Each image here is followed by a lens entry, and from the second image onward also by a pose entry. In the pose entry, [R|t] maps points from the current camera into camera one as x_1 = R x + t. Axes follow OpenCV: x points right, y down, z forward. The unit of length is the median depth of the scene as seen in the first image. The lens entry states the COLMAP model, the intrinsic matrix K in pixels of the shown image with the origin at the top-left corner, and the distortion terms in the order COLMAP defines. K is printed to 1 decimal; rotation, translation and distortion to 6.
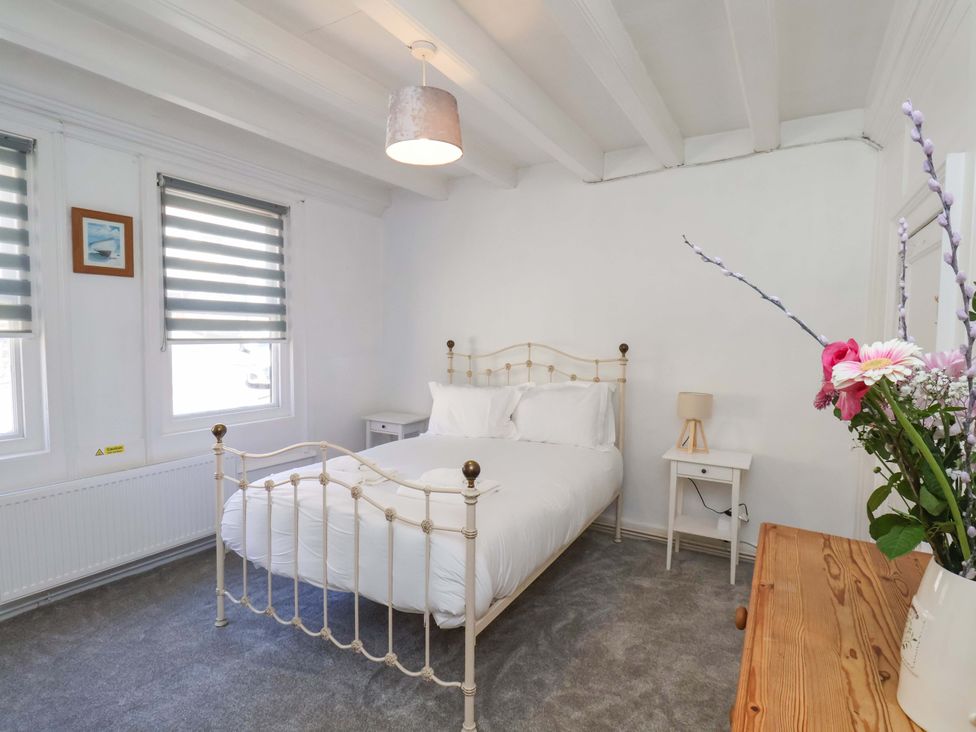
lens RADIAL K [[501.2, 0, 487.8], [0, 501.2, 363.8], [0, 0, 1]] dist [-0.002517, -0.001299]
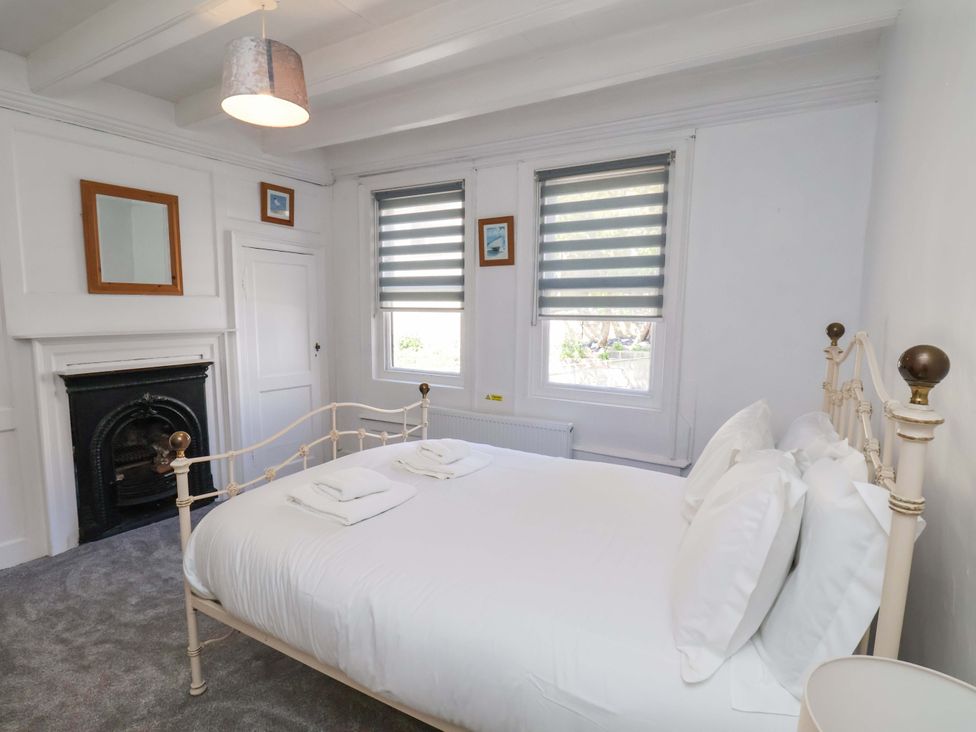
lens RADIAL K [[501.2, 0, 488.6], [0, 501.2, 369.2], [0, 0, 1]] dist [-0.002517, -0.001299]
pose [[0.028148, 0.110202, -0.993511, 0.570182], [-0.066634, 0.991901, 0.108136, -0.046547], [0.997380, 0.063157, 0.035263, 0.929859]]
